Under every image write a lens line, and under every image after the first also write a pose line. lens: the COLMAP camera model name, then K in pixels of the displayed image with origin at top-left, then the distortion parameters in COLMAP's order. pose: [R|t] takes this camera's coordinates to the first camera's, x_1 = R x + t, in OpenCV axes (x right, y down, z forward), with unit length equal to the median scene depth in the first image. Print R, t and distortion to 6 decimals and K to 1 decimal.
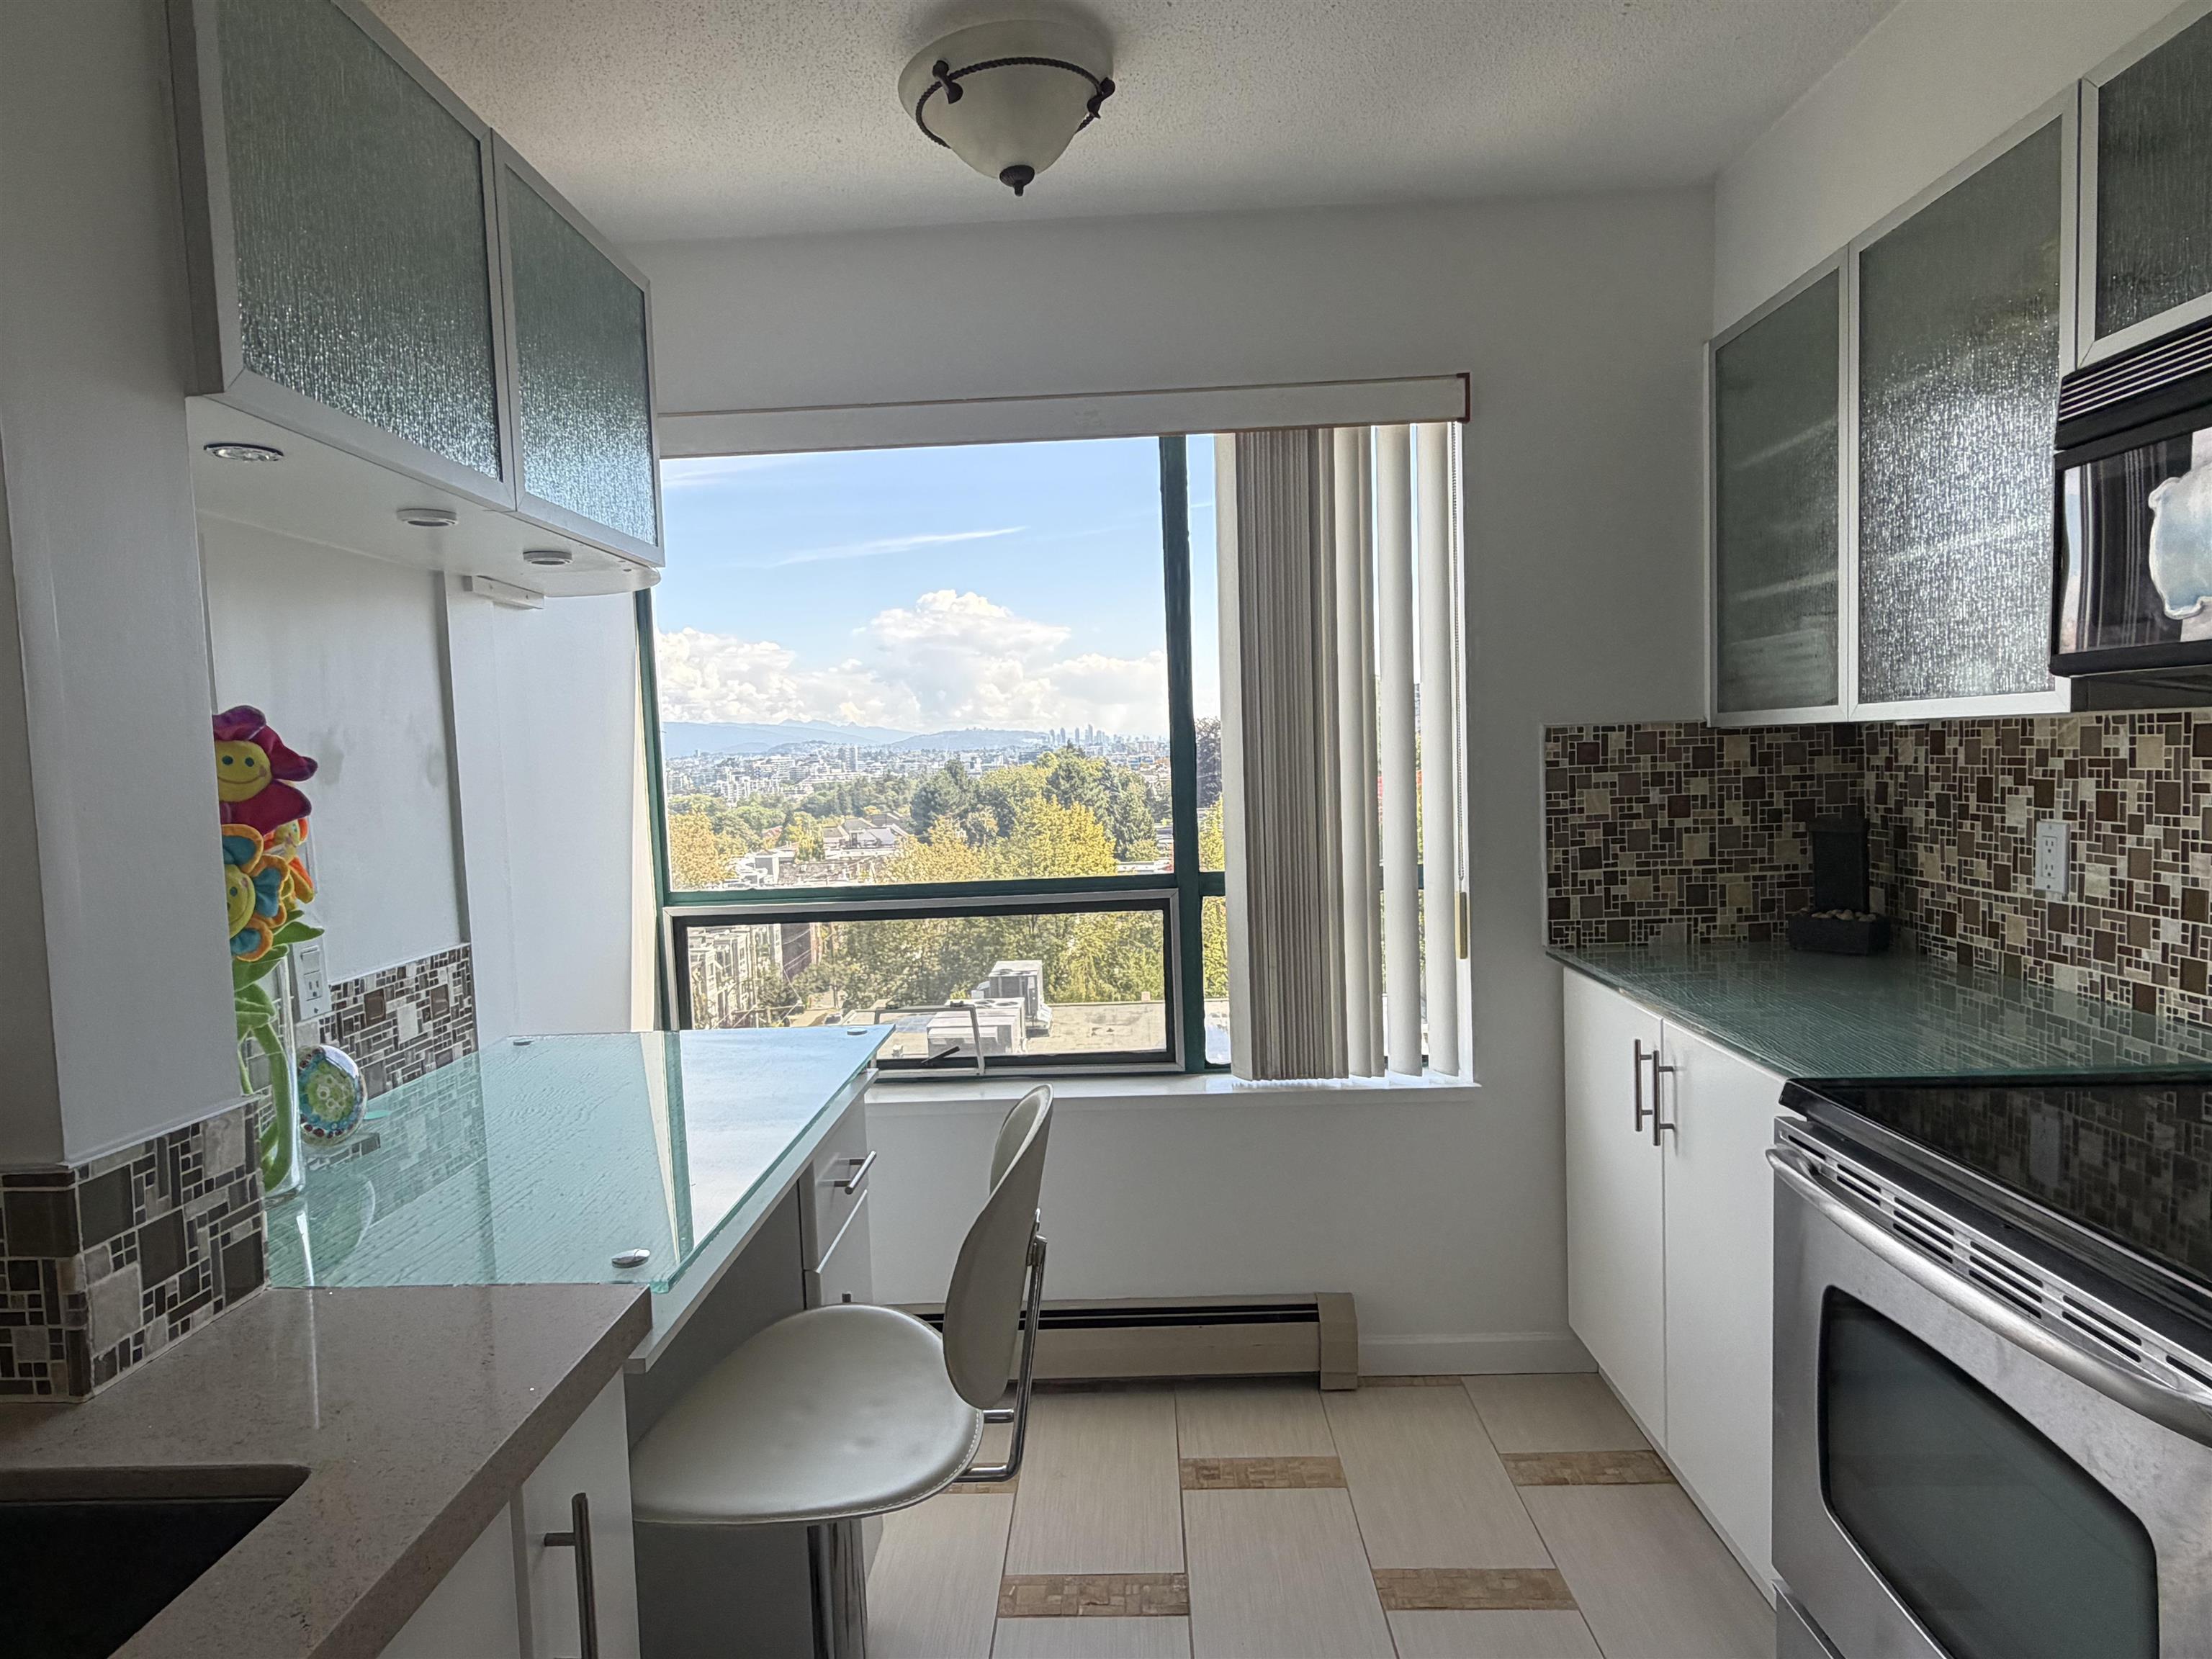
lens RADIAL K [[1284.2, 0, 1106.0], [0, 1284.2, 829.5], [0, 0, 1]] dist [-0.003414, 0.001836]
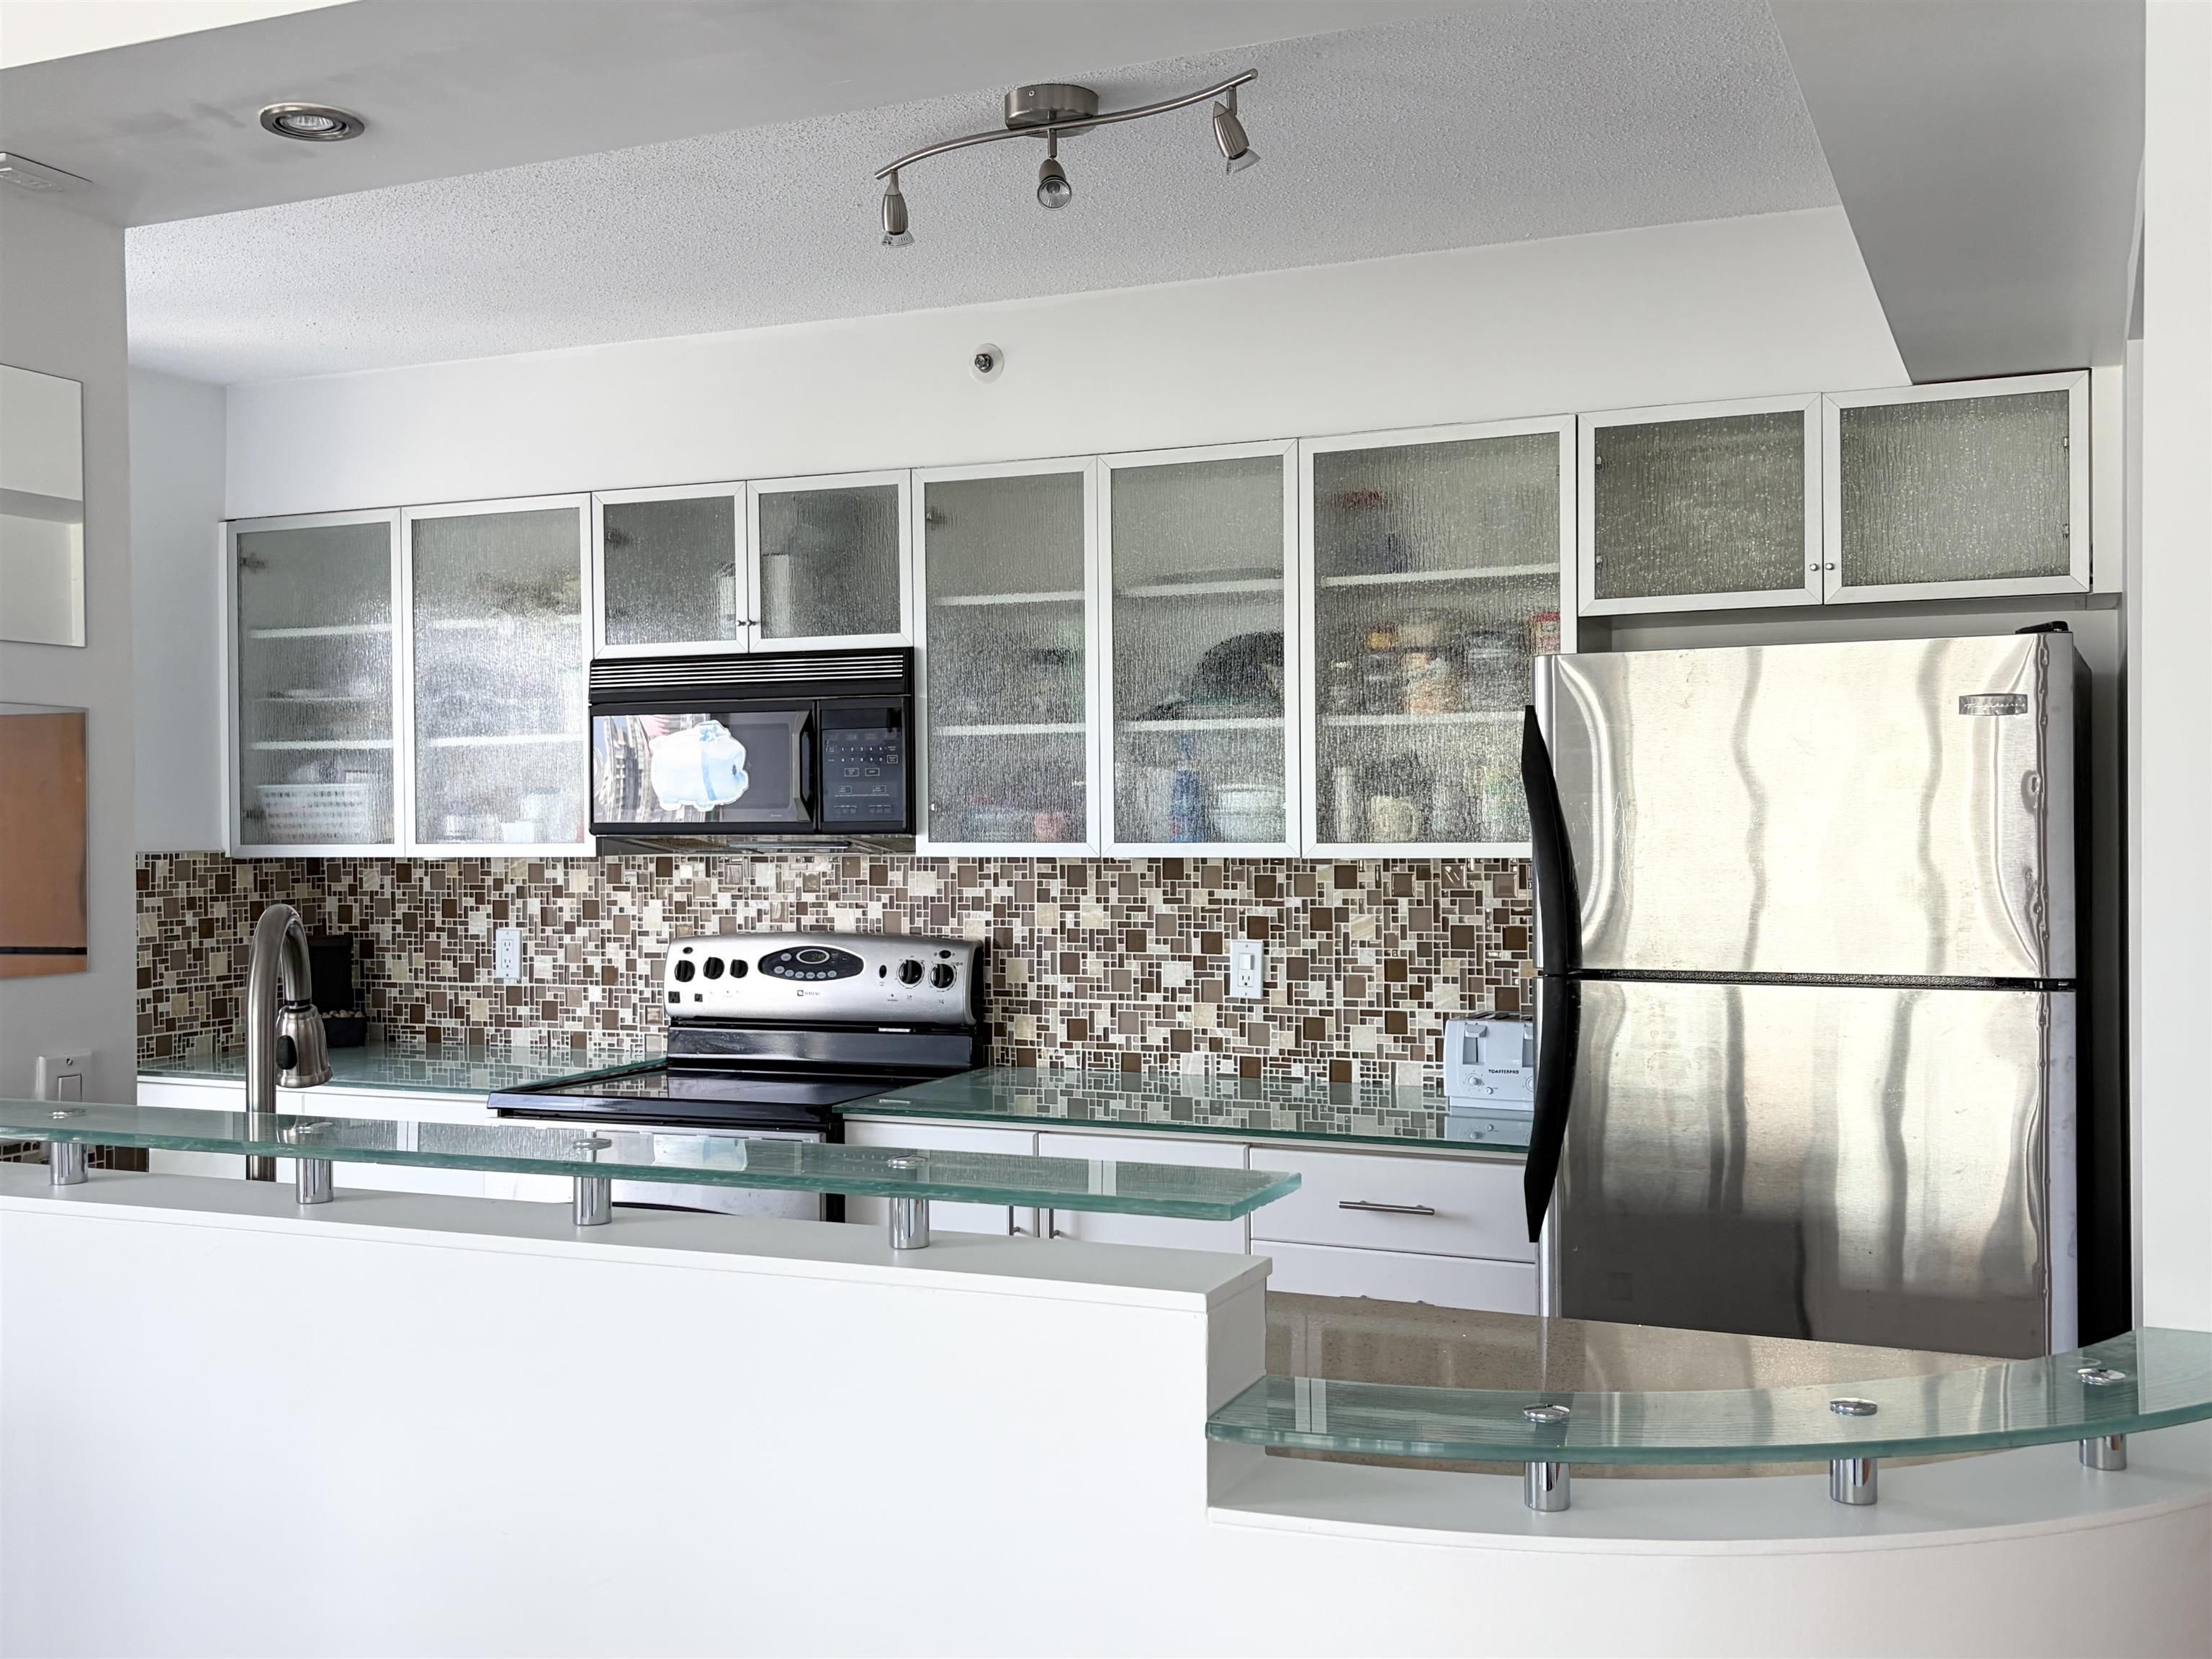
lens RADIAL K [[2303.4, 0, 1106.0], [0, 2303.4, 829.5], [0, 0, 1]] dist [0.004183, 0.000424]
pose [[0.368648, 0.027588, 0.929160, -1.121355], [0.051216, 0.997438, -0.049936, 0.036296], [-0.928157, 0.065996, 0.366291, -0.452603]]
